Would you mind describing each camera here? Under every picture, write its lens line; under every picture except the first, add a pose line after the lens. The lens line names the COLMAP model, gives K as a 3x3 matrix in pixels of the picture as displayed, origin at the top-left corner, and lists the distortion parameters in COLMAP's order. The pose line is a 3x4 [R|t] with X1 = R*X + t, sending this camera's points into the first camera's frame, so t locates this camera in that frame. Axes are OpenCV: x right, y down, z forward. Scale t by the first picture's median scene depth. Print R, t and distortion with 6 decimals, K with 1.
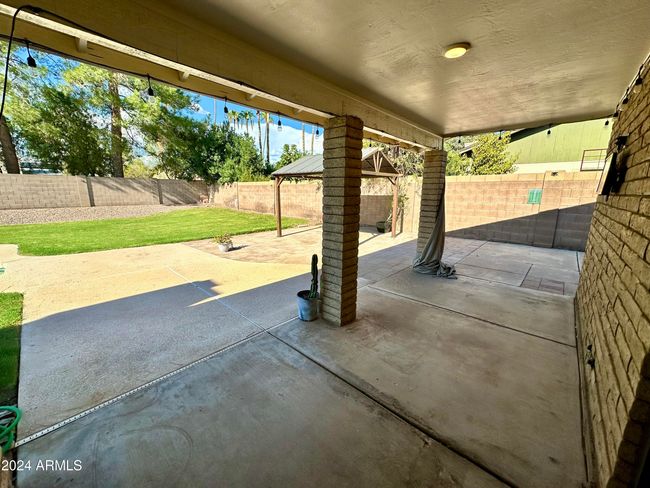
lens RADIAL K [[259.8, 0, 325.3], [0, 259.8, 242.0], [0, 0, 1]] dist [-0.006602, 0.000942]
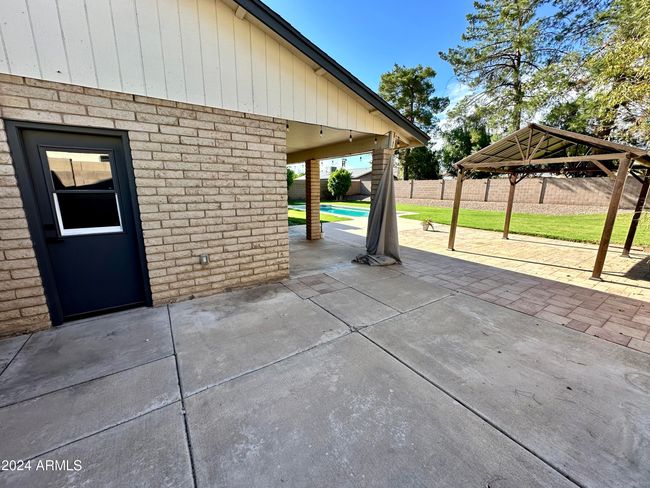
lens RADIAL K [[259.8, 0, 323.8], [0, 259.8, 245.8], [0, 0, 1]] dist [-0.006602, 0.000942]
pose [[-0.239908, 0.205297, -0.948840, 0.682680], [-0.197900, 0.946518, 0.254833, -0.083654], [0.950410, 0.248912, -0.186449, 0.455443]]
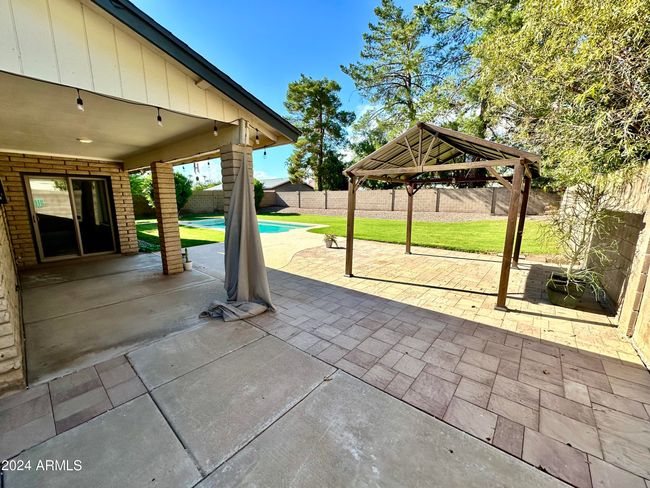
lens RADIAL K [[259.8, 0, 324.6], [0, 259.8, 246.3], [0, 0, 1]] dist [-0.006602, 0.000942]
pose [[0.044709, 0.175870, -0.983398, 0.516375], [-0.194089, 0.967154, 0.164141, -0.104573], [0.979965, 0.183528, 0.077375, 0.531043]]
